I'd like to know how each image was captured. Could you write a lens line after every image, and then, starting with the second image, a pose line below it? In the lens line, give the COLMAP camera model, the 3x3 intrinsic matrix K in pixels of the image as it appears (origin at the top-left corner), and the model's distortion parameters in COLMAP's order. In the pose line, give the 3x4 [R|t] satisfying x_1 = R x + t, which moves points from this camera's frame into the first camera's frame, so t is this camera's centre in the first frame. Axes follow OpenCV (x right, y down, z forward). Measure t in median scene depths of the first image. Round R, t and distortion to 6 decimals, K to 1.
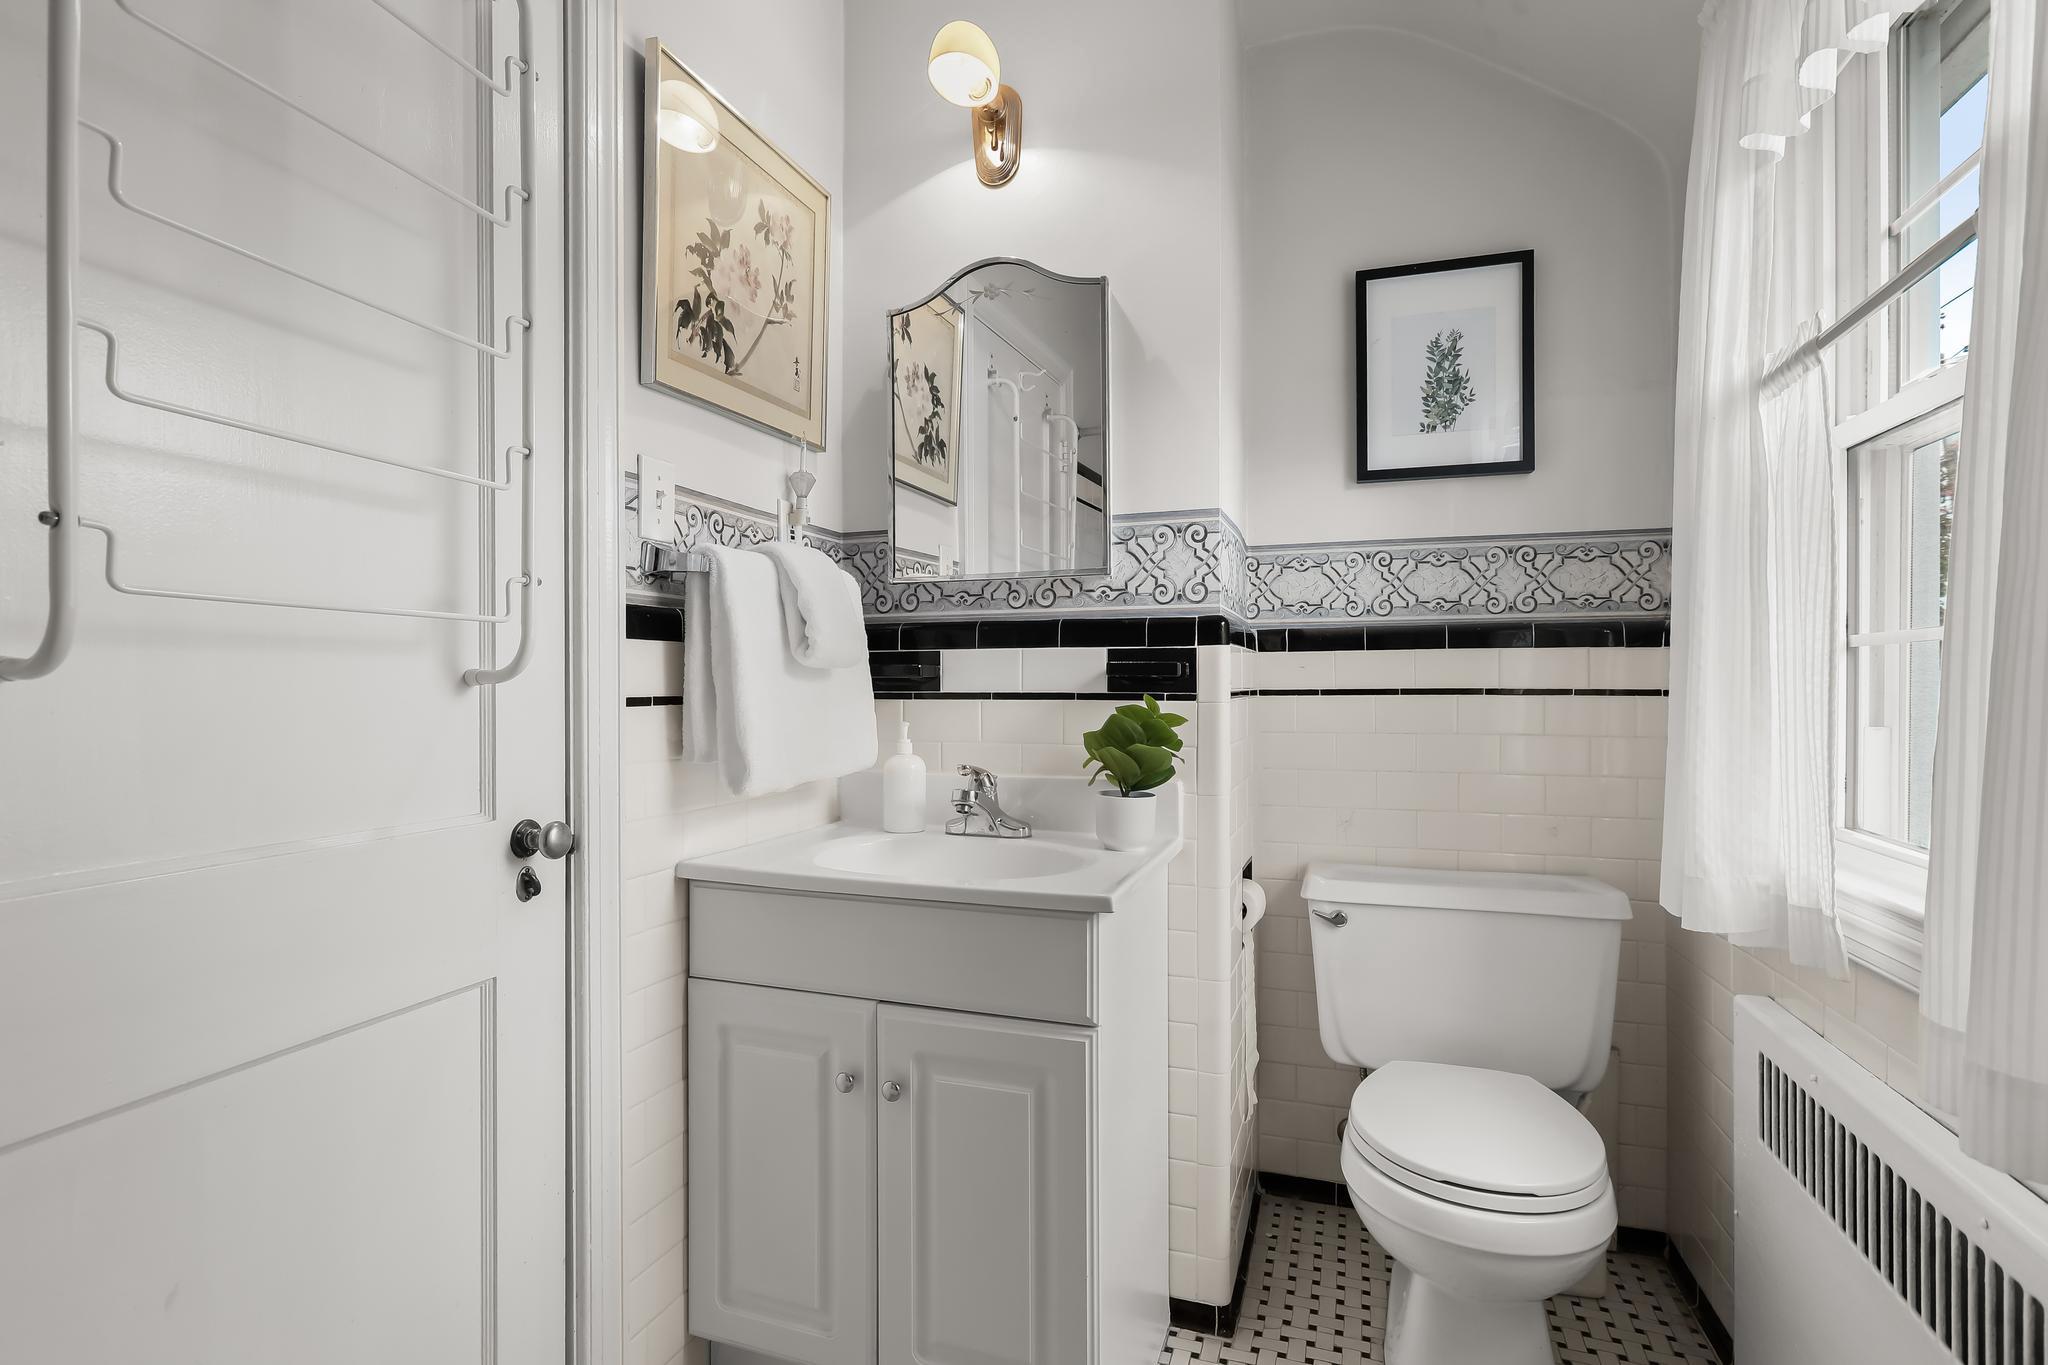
lens RADIAL K [[952.5, 0, 1018.3], [0, 952.5, 691.2], [0, 0, 1]] dist [-0.000078, 0.001002]
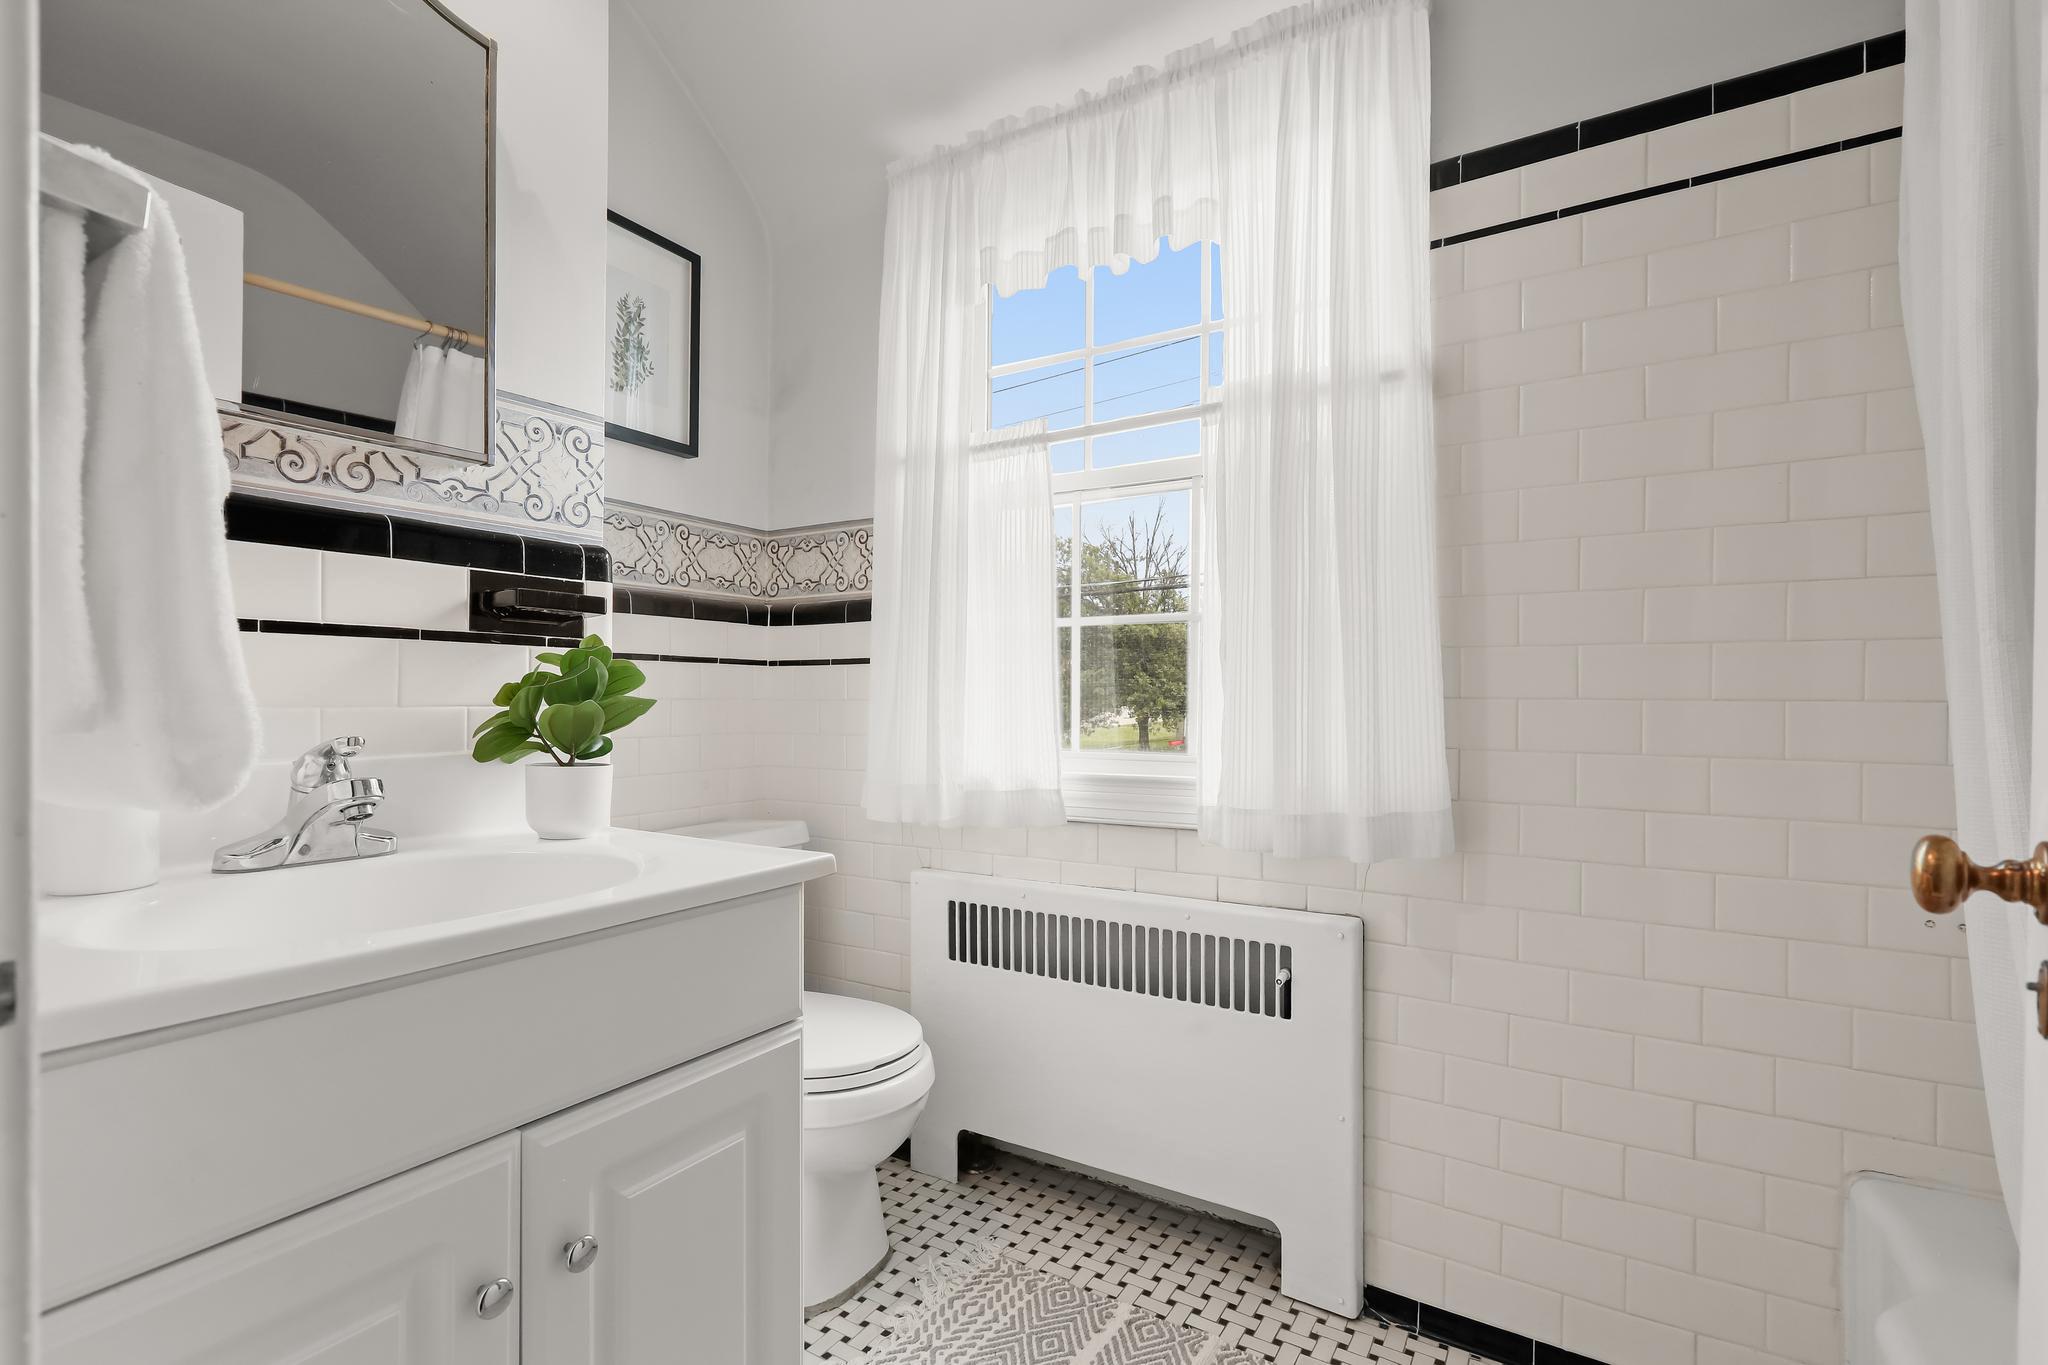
lens RADIAL K [[952.5, 0, 1018.3], [0, 952.5, 691.2], [0, 0, 1]] dist [-0.000078, 0.001002]
pose [[0.230780, 0.004338, 0.972996, -0.493654], [0.003073, 0.999982, -0.005187, 0.049758], [-0.973001, 0.004188, 0.230762, 0.439741]]
